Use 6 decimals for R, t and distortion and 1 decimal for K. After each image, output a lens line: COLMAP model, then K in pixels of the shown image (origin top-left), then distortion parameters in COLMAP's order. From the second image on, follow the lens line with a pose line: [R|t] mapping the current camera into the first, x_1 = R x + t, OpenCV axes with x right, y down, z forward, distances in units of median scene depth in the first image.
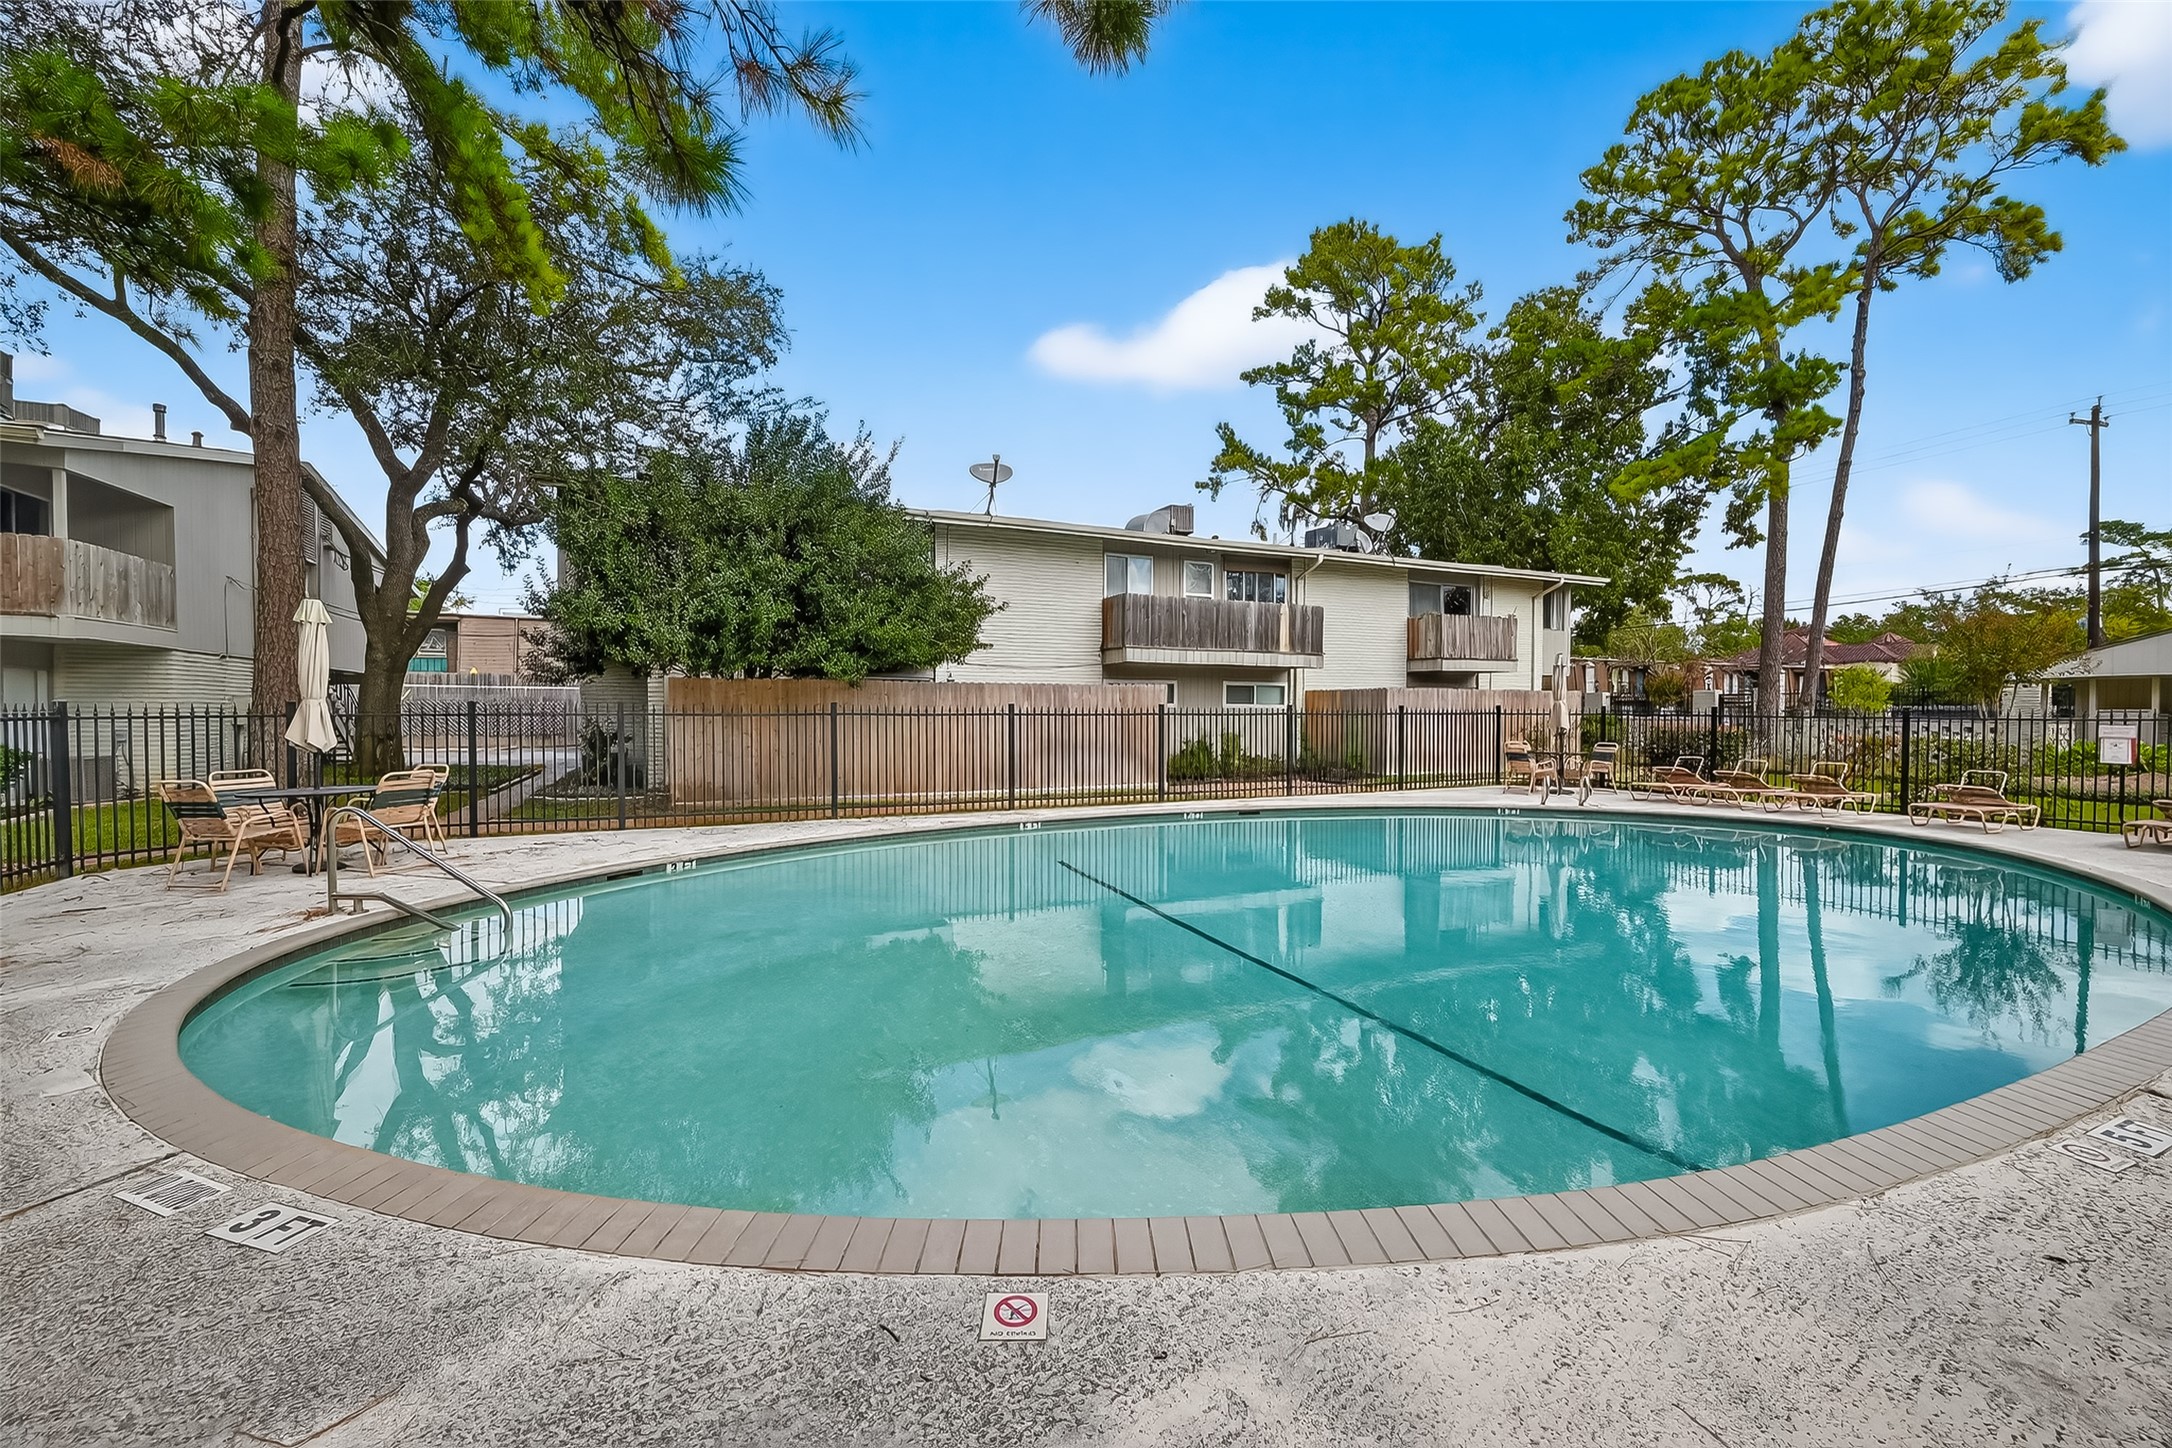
lens RADIAL K [[847.7, 0, 1167.6], [0, 847.7, 726.3], [0, 0, 1]] dist [0.002103, 0.000362]
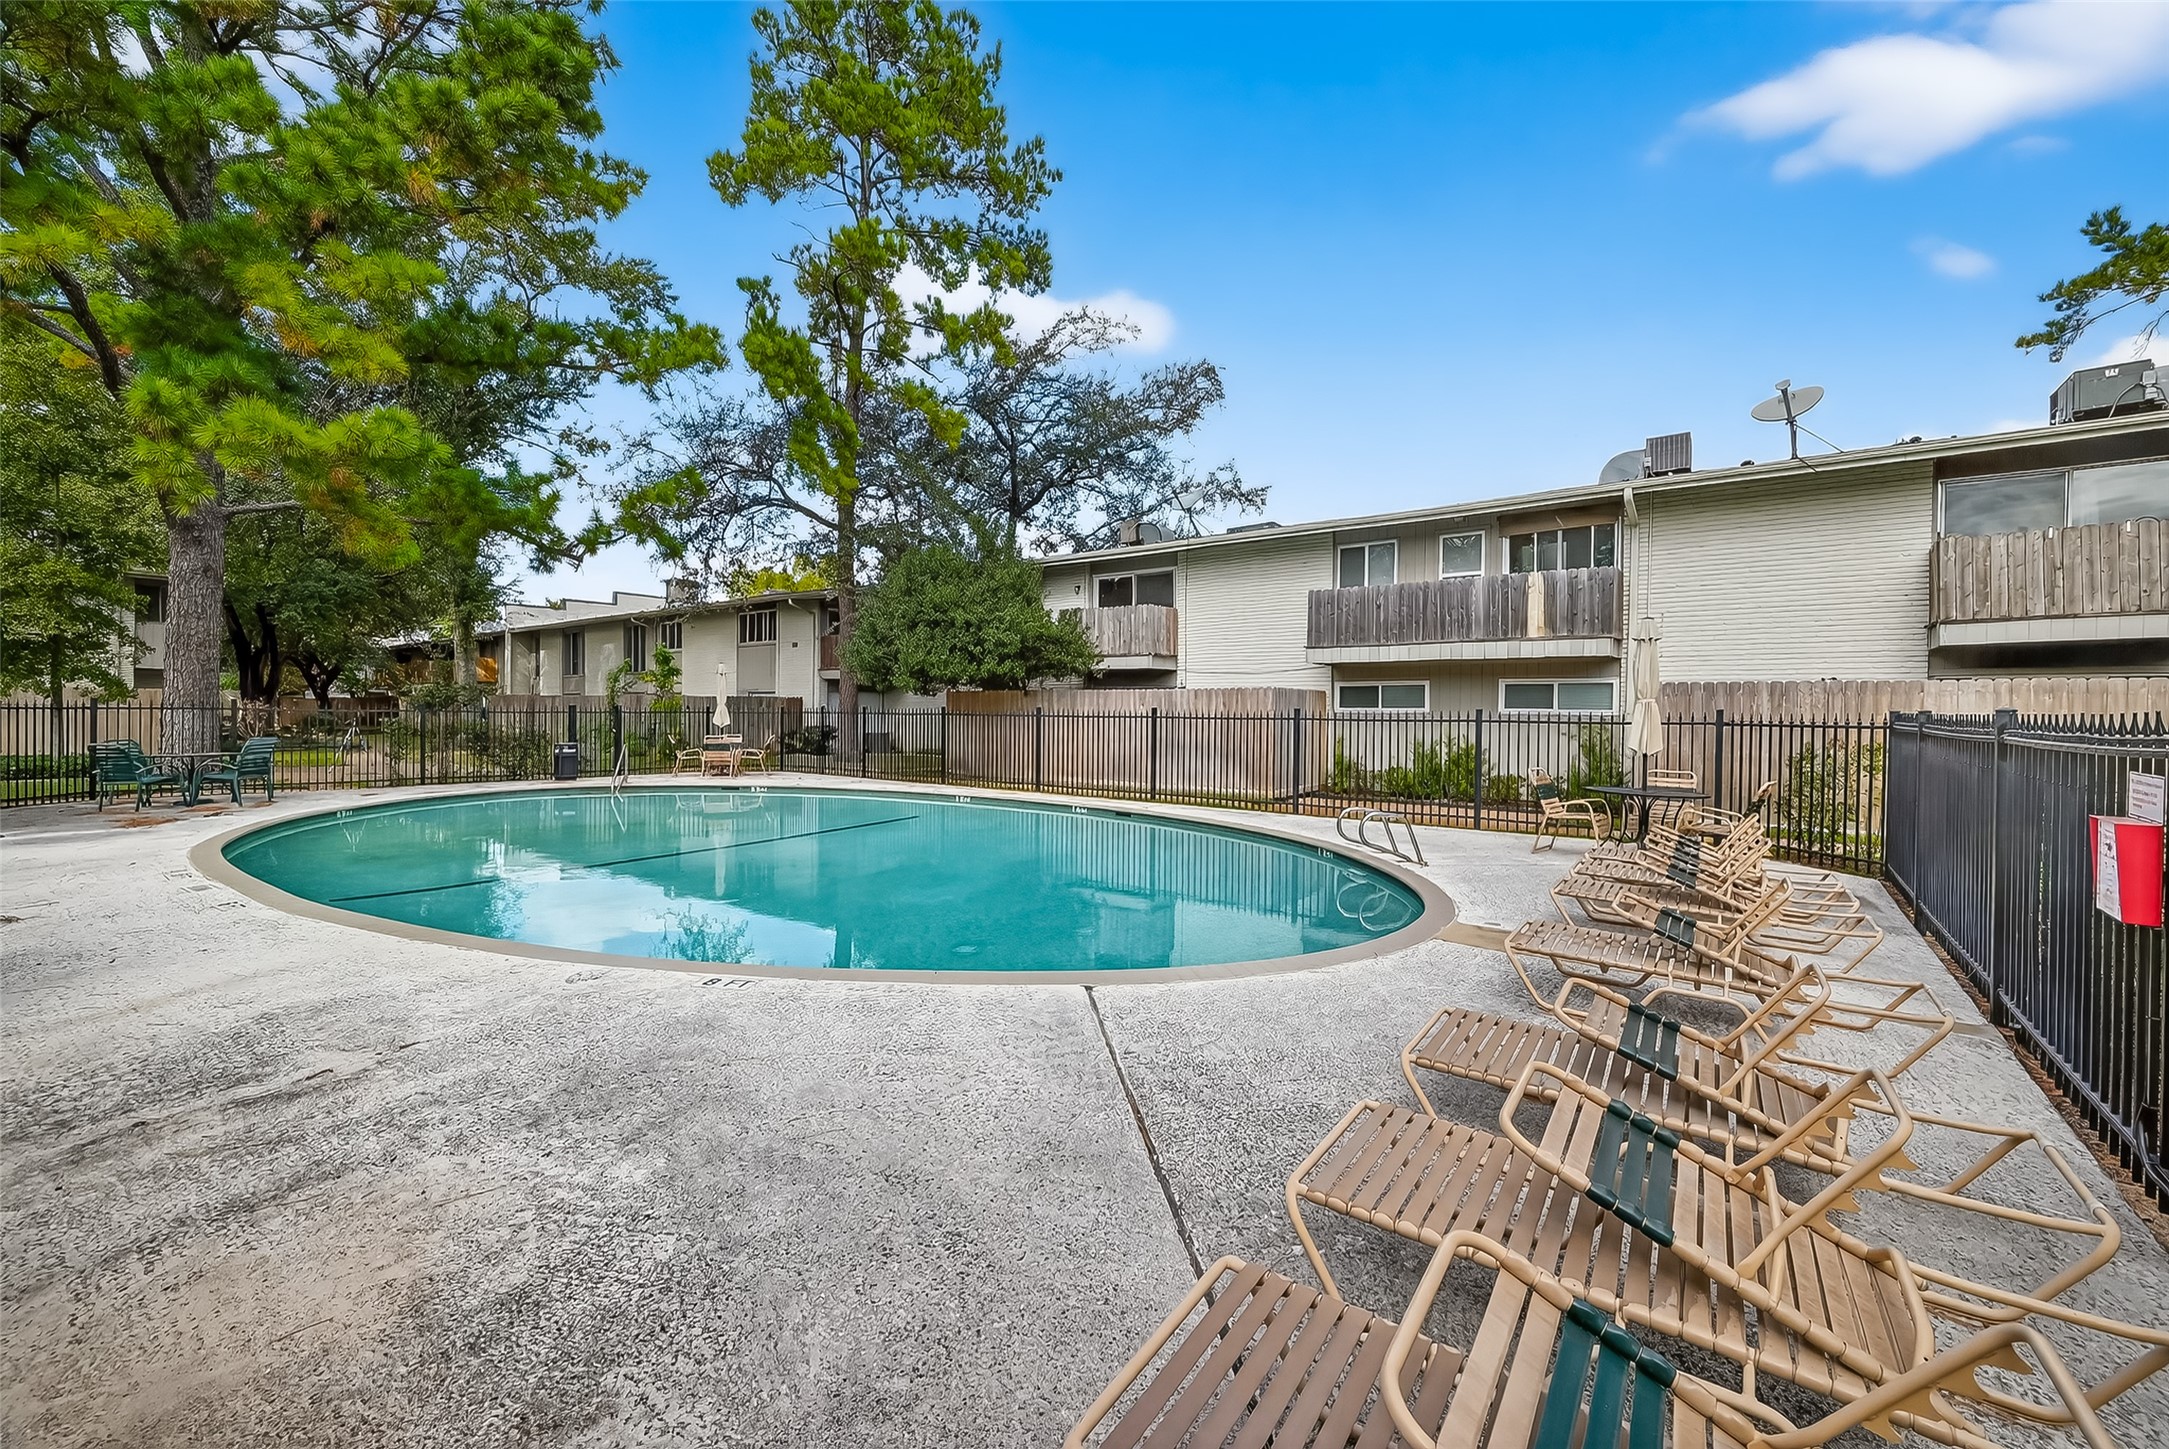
lens RADIAL K [[875.9, 0, 1086.6], [0, 875.9, 698.1], [0, 0, 1]] dist [0.000687, 0.000333]
pose [[0.431668, -0.011958, -0.901953, 0.643477], [-0.025727, 0.999342, -0.025562, -0.005558], [0.901666, 0.034239, 0.431077, 0.319984]]
